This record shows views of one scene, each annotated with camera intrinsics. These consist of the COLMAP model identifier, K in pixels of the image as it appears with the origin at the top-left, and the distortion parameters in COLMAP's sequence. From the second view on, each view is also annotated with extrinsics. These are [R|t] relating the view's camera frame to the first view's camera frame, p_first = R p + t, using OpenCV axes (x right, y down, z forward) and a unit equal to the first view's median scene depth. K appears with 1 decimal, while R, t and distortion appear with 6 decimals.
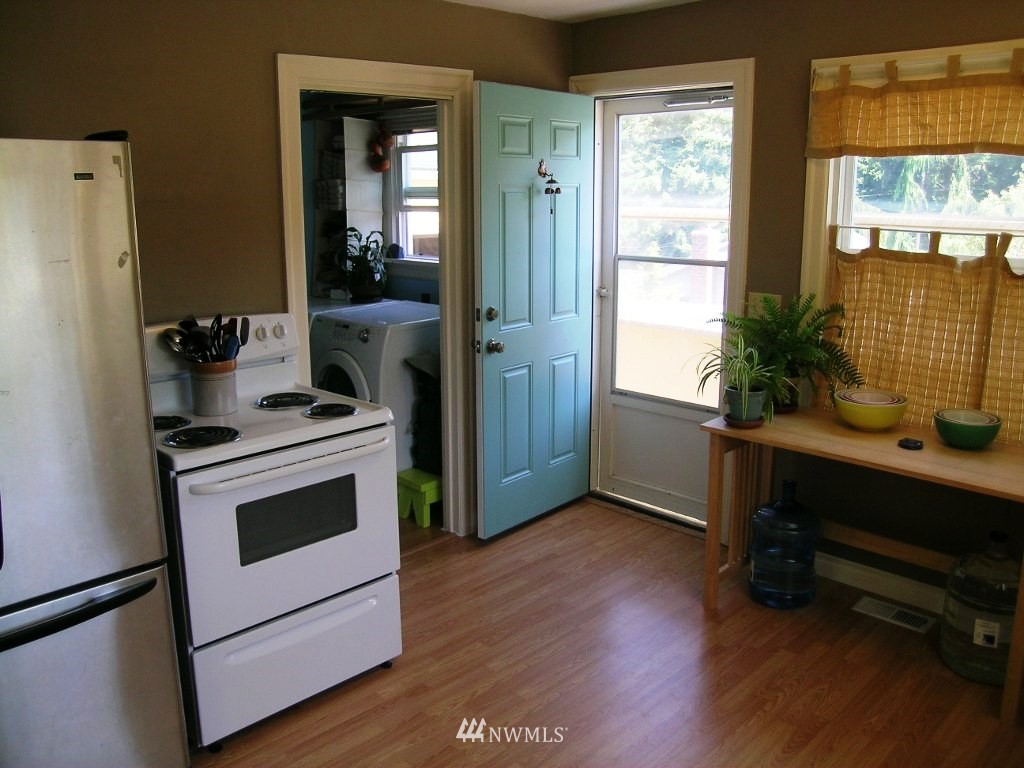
lens RADIAL K [[837.9, 0, 513.8], [0, 837.9, 366.9], [0, 0, 1]] dist [-0.158002, 0.115601]
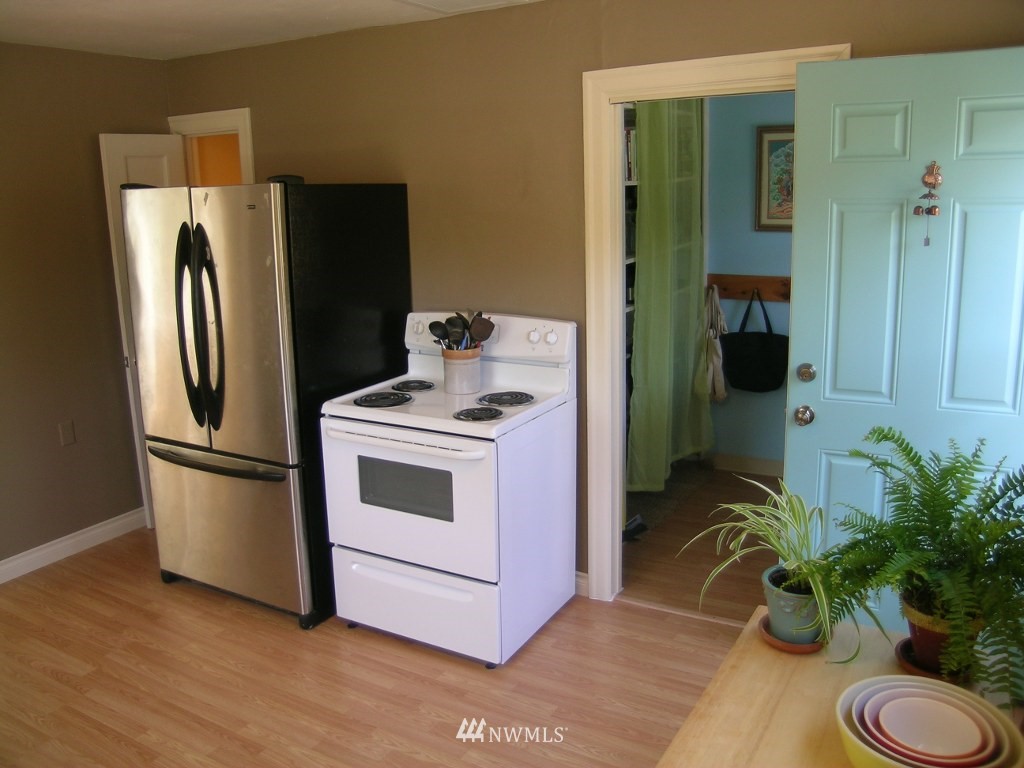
lens RADIAL K [[837.9, 0, 513.8], [0, 837.9, 366.9], [0, 0, 1]] dist [-0.158002, 0.115601]
pose [[0.257735, 0.198444, -0.945618, 0.718100], [-0.174246, 0.972182, 0.156527, -0.164148], [0.950374, 0.124428, 0.285143, 0.639843]]
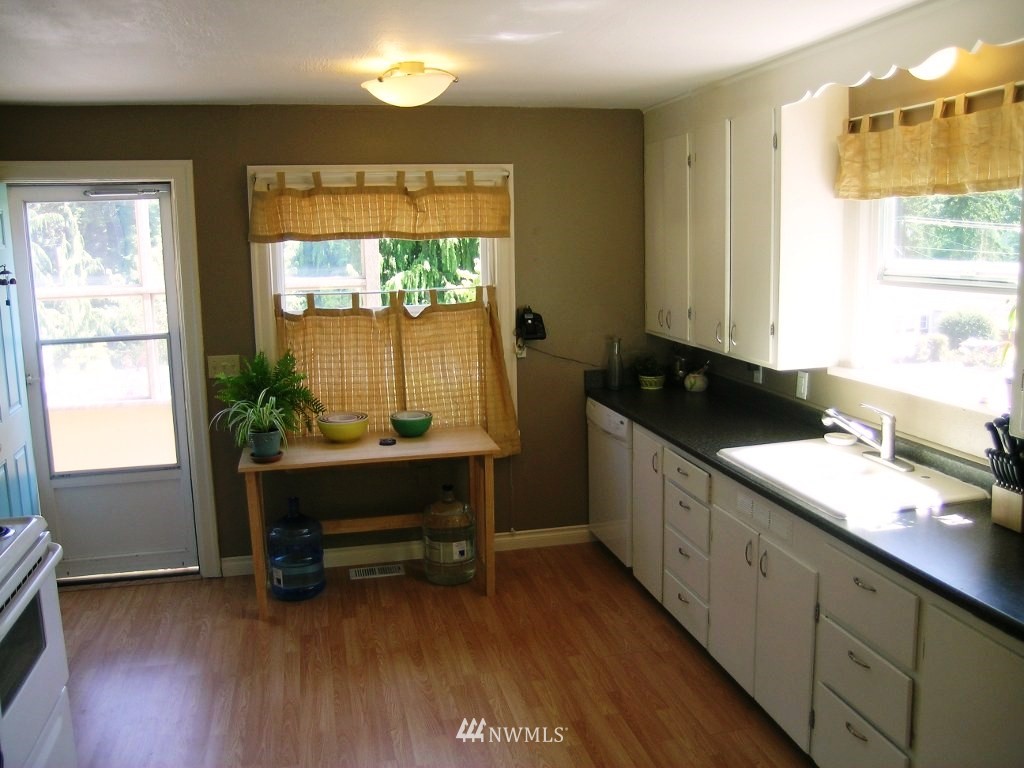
lens RADIAL K [[837.9, 0, 513.8], [0, 837.9, 366.9], [0, 0, 1]] dist [-0.158002, 0.115601]
pose [[0.517400, -0.135174, 0.845000, -0.551677], [0.191407, 0.980708, 0.039683, -0.044342], [-0.834063, 0.141207, 0.533292, 0.017594]]
